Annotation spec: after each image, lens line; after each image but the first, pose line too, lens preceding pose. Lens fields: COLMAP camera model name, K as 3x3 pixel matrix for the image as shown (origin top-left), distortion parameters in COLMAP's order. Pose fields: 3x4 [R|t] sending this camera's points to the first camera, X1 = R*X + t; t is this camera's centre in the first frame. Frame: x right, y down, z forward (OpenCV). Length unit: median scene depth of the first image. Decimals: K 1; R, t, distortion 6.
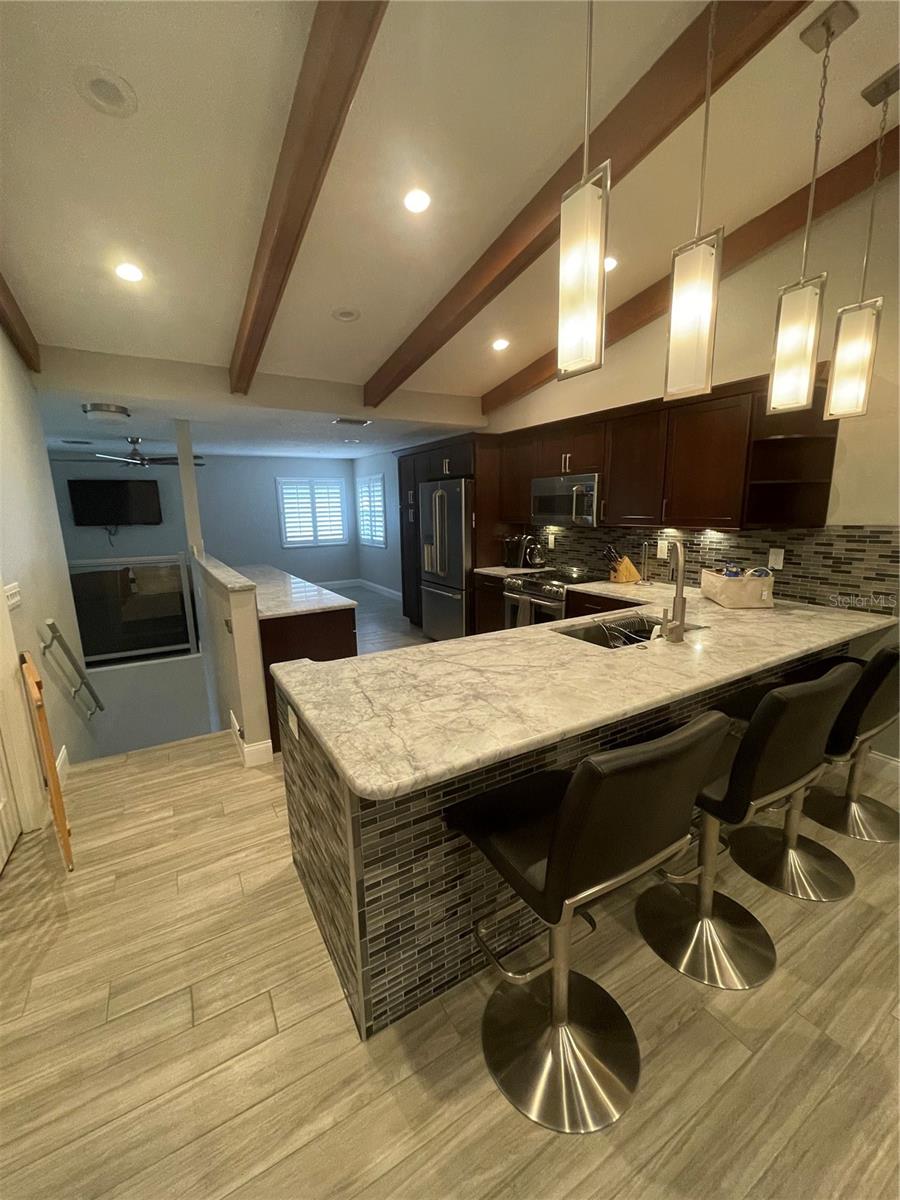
lens RADIAL K [[488.3, 0, 449.6], [0, 488.3, 603.0], [0, 0, 1]] dist [-0.000345, 0.000403]
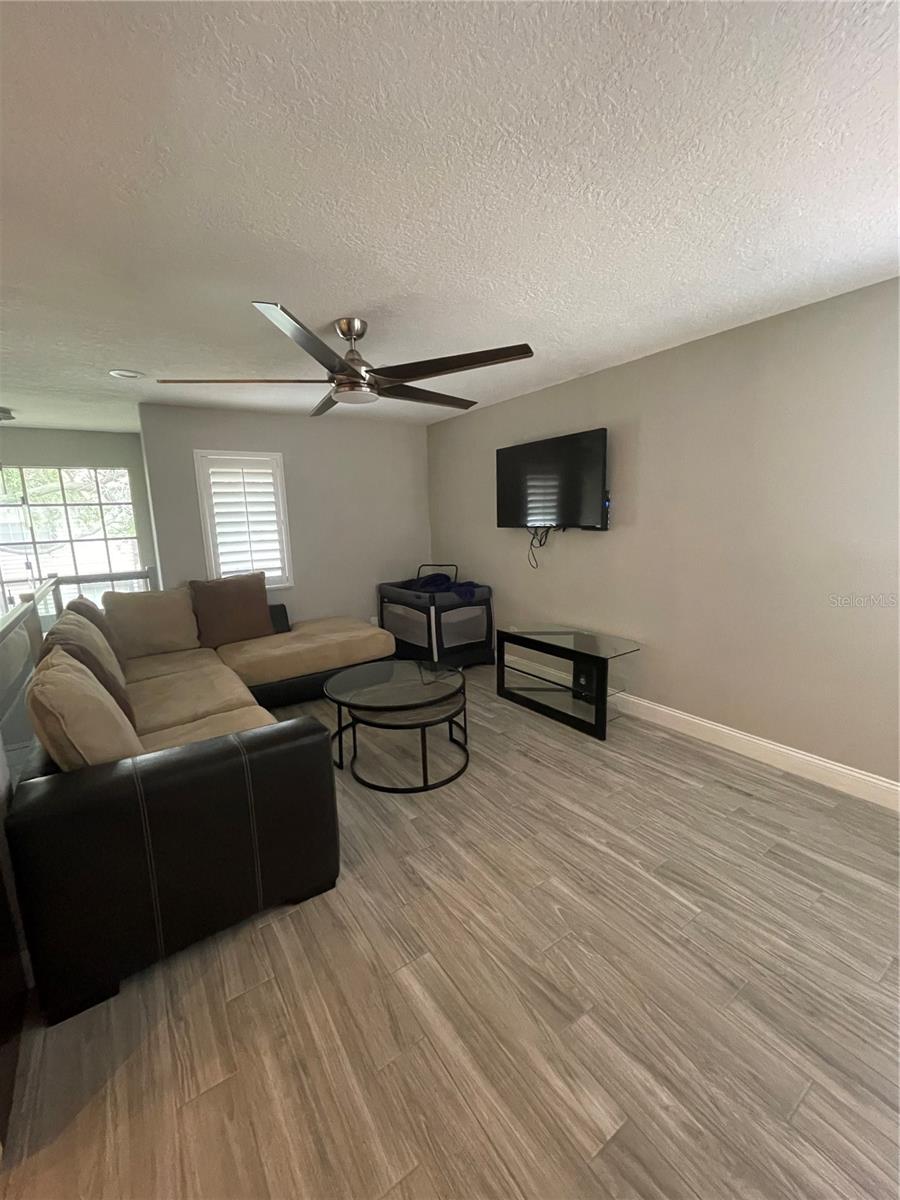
lens RADIAL K [[488.3, 0, 449.6], [0, 488.3, 603.0], [0, 0, 1]] dist [-0.000345, 0.000403]
pose [[0.080484, 0.197448, -0.977004, -0.209789], [-0.168279, 0.968806, 0.181929, -0.208542], [0.982448, 0.149767, 0.111200, 1.110725]]
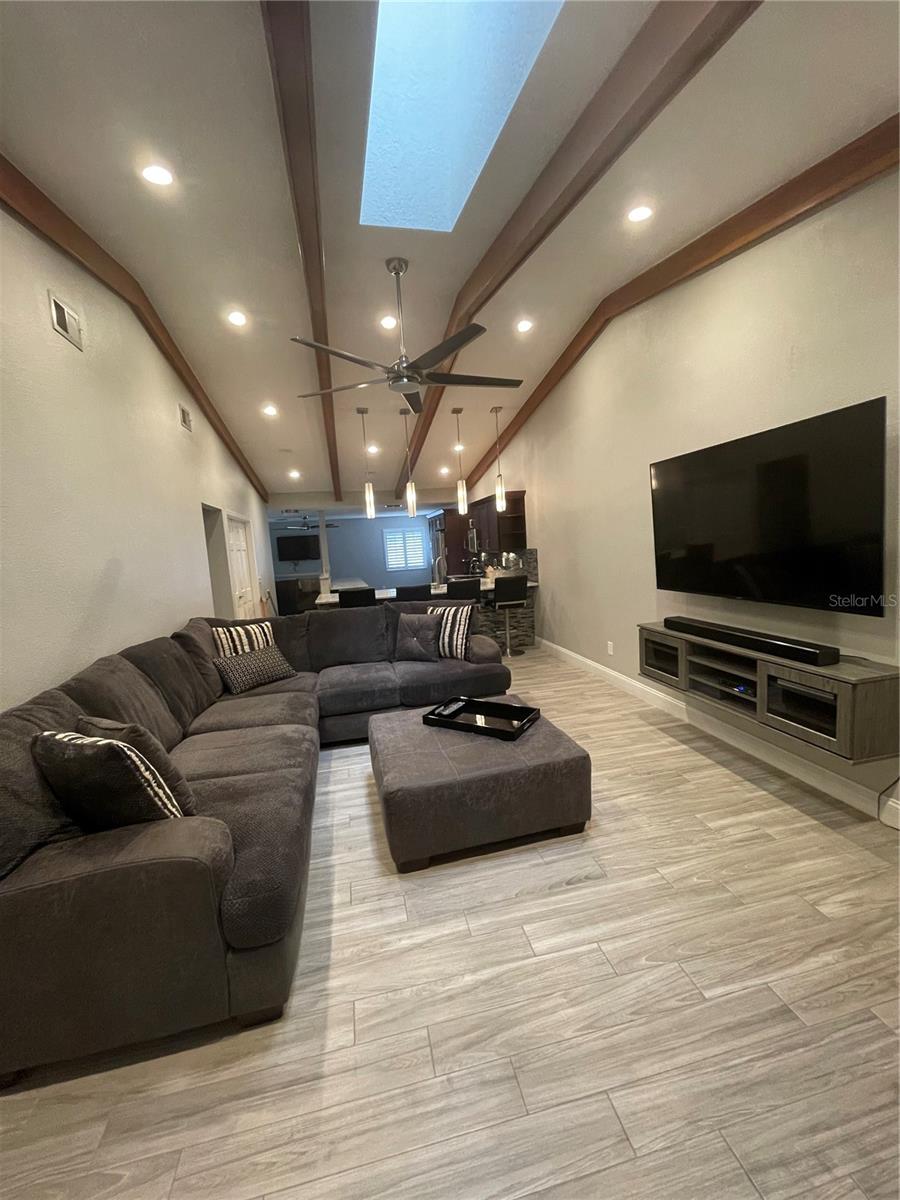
lens RADIAL K [[488.3, 0, 449.6], [0, 488.3, 603.0], [0, 0, 1]] dist [-0.000345, 0.000403]
pose [[0.948864, -0.003854, -0.315660, 0.568266], [-0.016338, 0.997986, -0.061296, 0.134465], [0.315261, 0.063319, 0.946890, -0.711205]]
